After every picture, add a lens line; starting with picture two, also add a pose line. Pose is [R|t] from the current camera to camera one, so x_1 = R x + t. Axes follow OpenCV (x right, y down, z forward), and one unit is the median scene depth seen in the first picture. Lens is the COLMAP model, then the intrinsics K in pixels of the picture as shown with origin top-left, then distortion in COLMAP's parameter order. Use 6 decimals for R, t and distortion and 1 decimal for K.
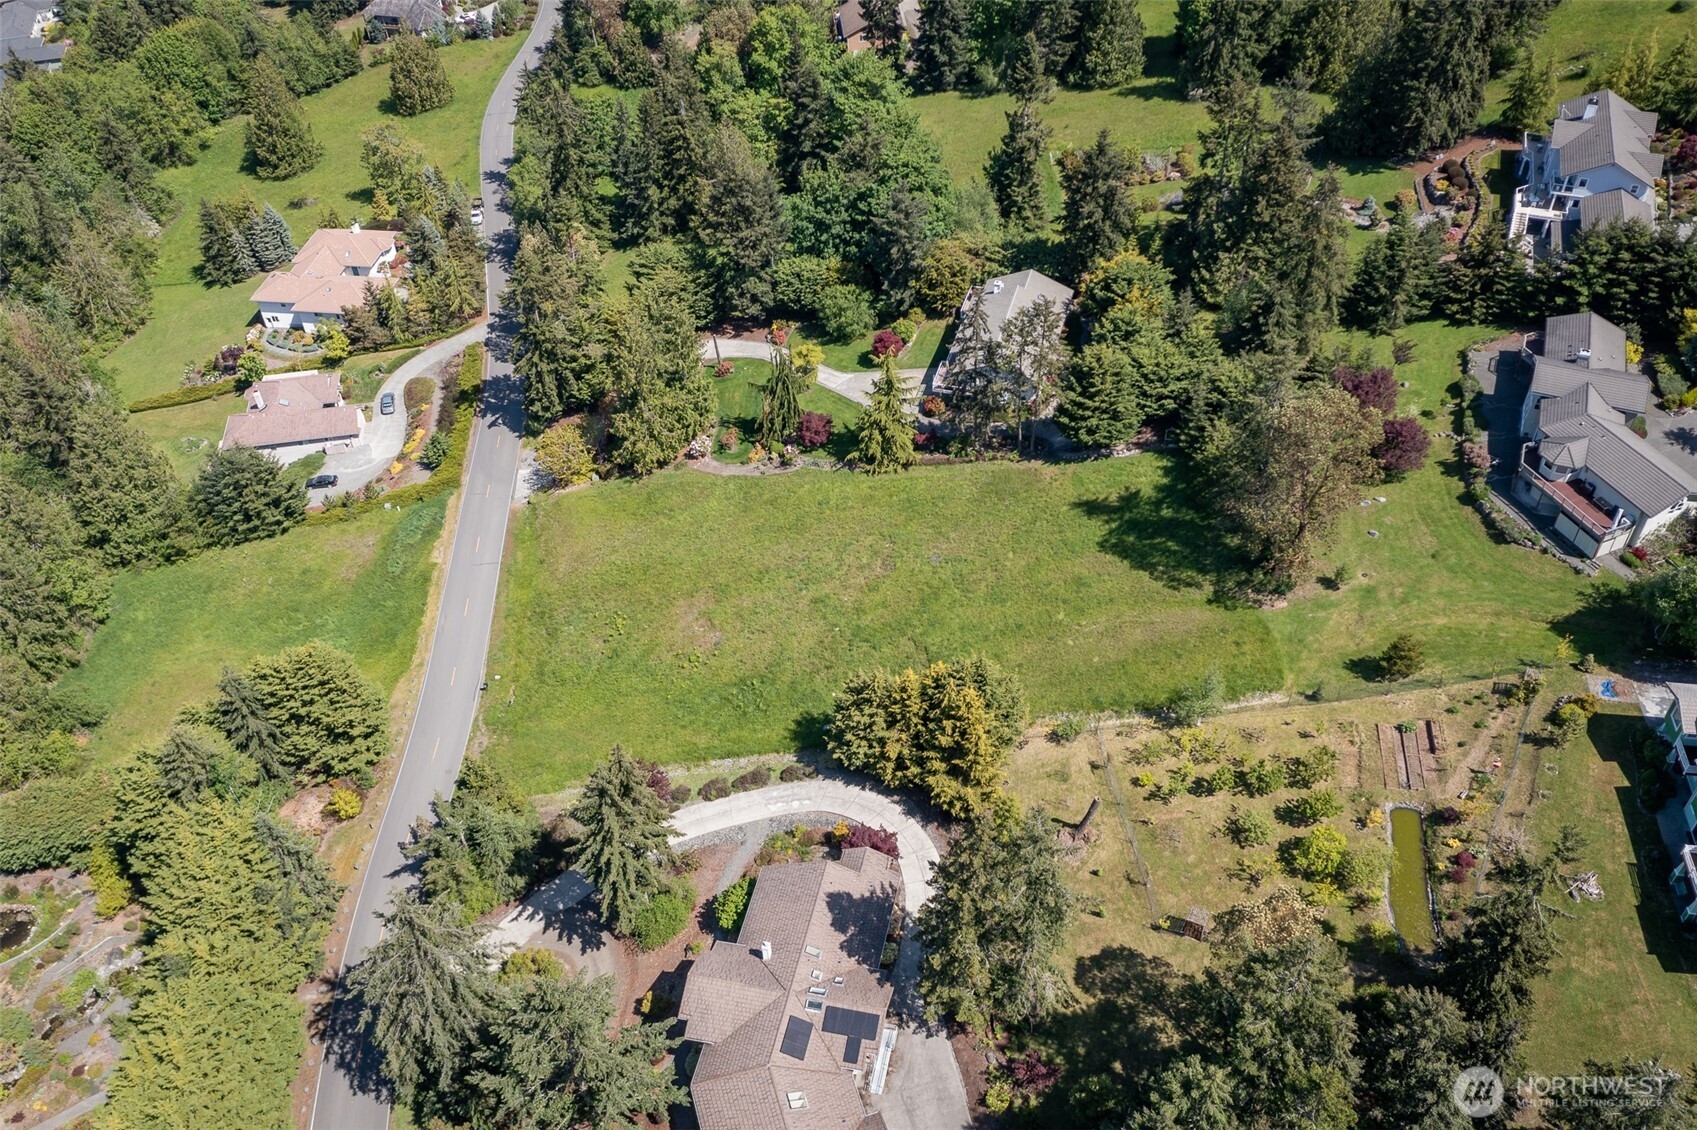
lens RADIAL K [[1417.2, 0, 896.4], [0, 1417.2, 596.6], [0, 0, 1]] dist [-0.011604, 0.008678]
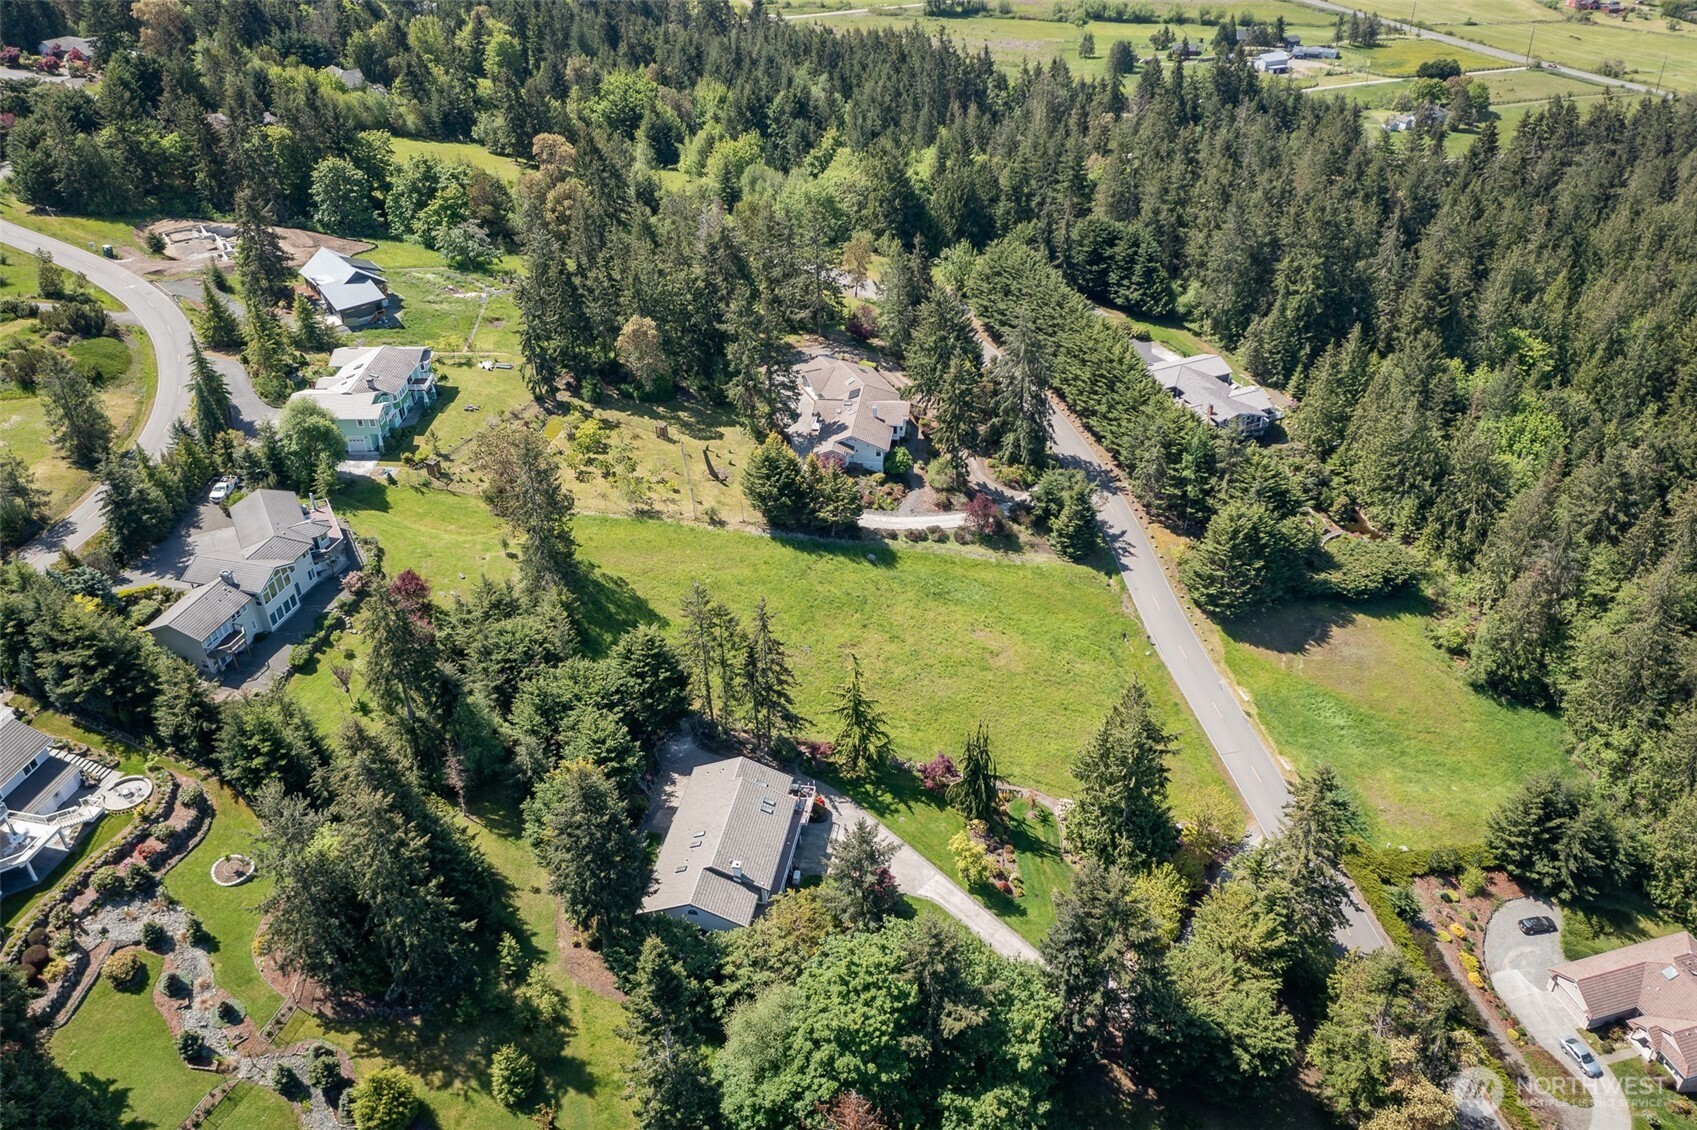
lens RADIAL K [[1348.3, 0, 853.0], [0, 1348.3, 571.9], [0, 0, 1]] dist [-0.012906, 0.010378]
pose [[-0.995788, 0.077375, -0.049193, 0.034786], [-0.031333, 0.217052, 0.975657, -1.060722], [0.086169, 0.973089, -0.213713, 1.090062]]
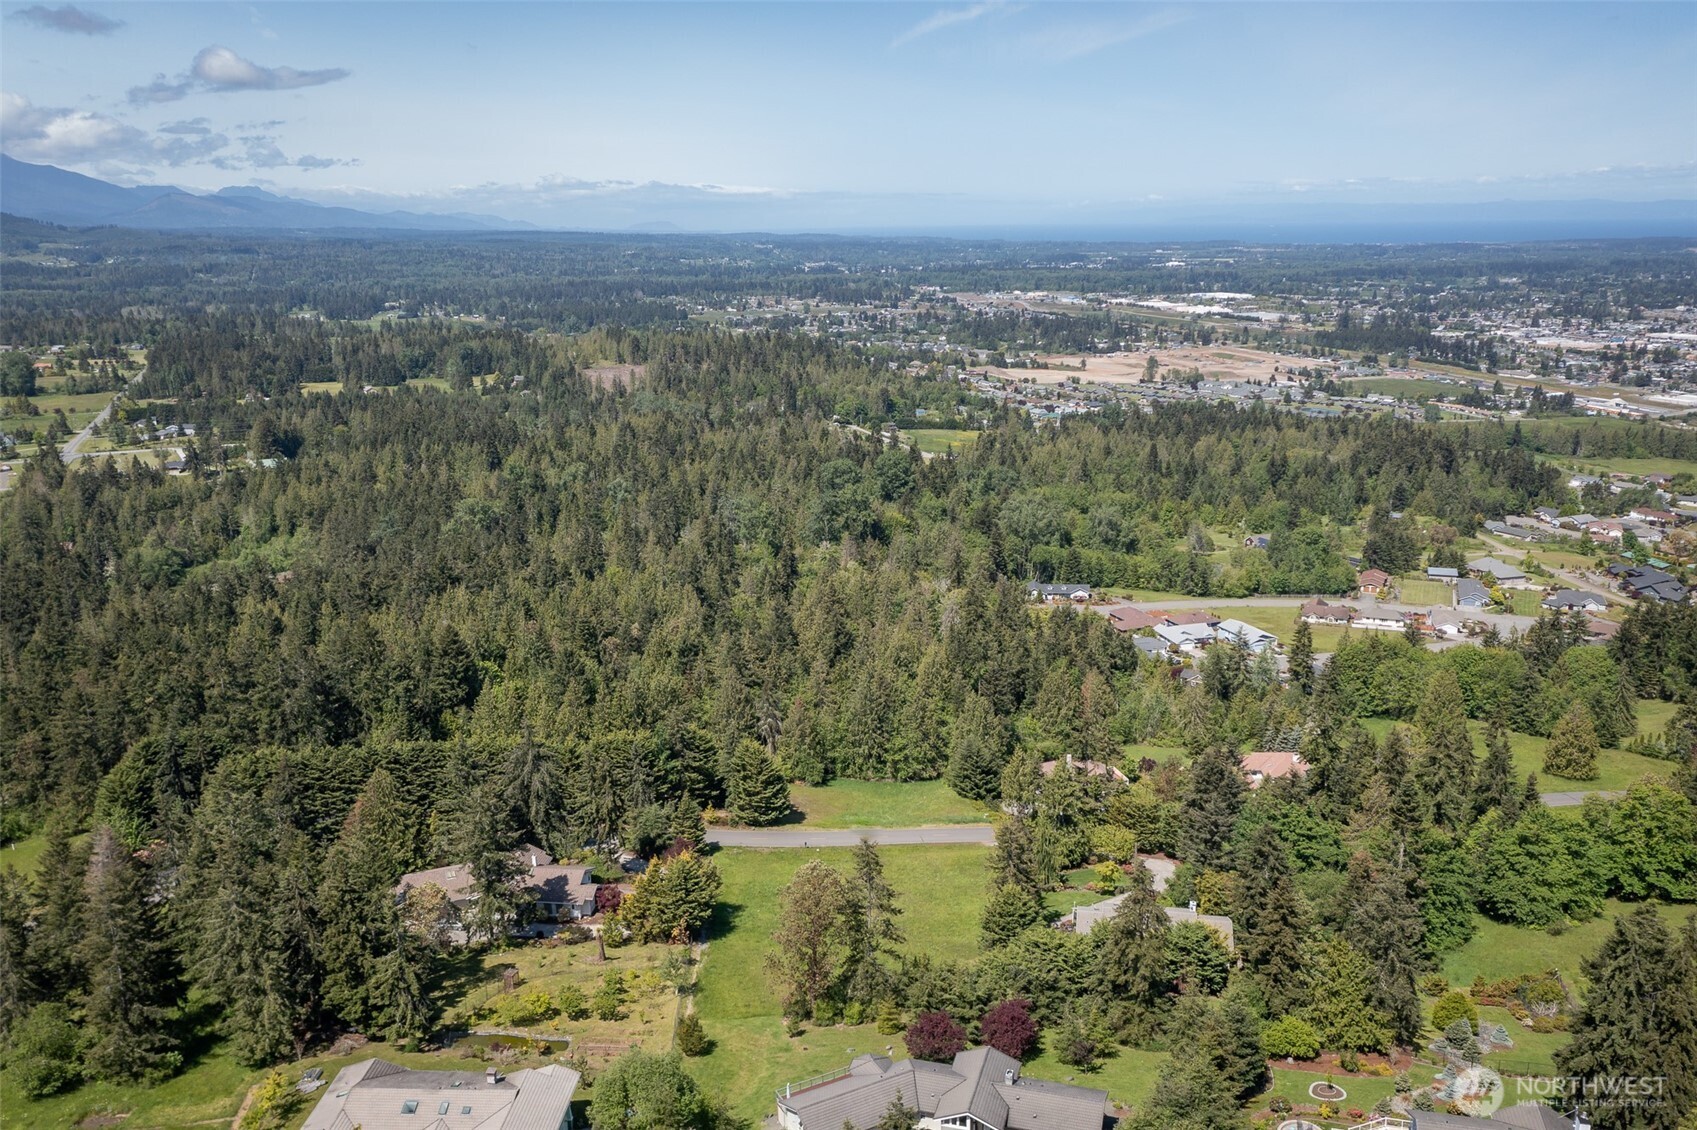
lens RADIAL K [[1348.3, 0, 845.4], [0, 1348.3, 570.3], [0, 0, 1]] dist [-0.012906, 0.010378]
pose [[0.066648, 0.263927, -0.962237, 1.097512], [-0.682749, 0.715318, 0.148912, -0.413091], [0.727607, 0.647041, 0.227871, 0.414541]]
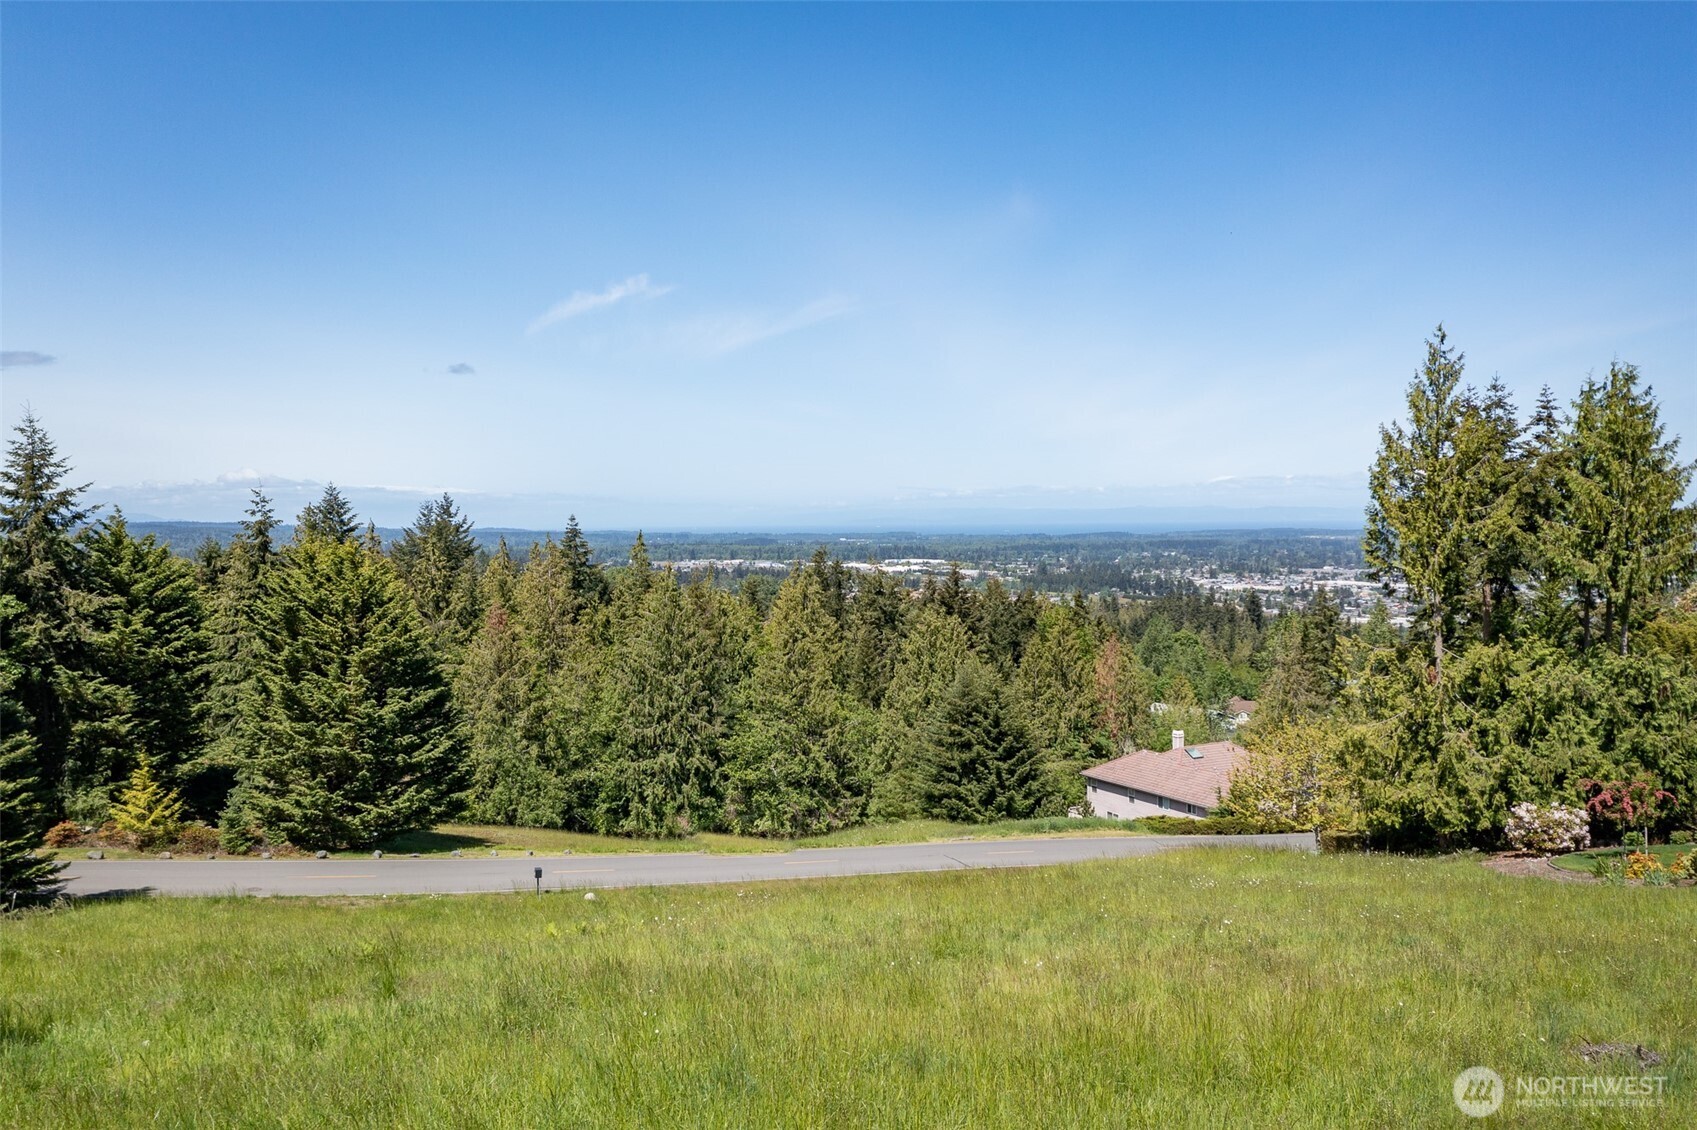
lens RADIAL K [[1348.3, 0, 853.4], [0, 1348.3, 554.2], [0, 0, 1]] dist [-0.012906, 0.010378]
pose [[0.297959, 0.035434, -0.953921, 0.101911], [-0.659744, 0.729871, -0.178960, 0.003537], [0.689898, 0.682666, 0.240849, 0.832772]]
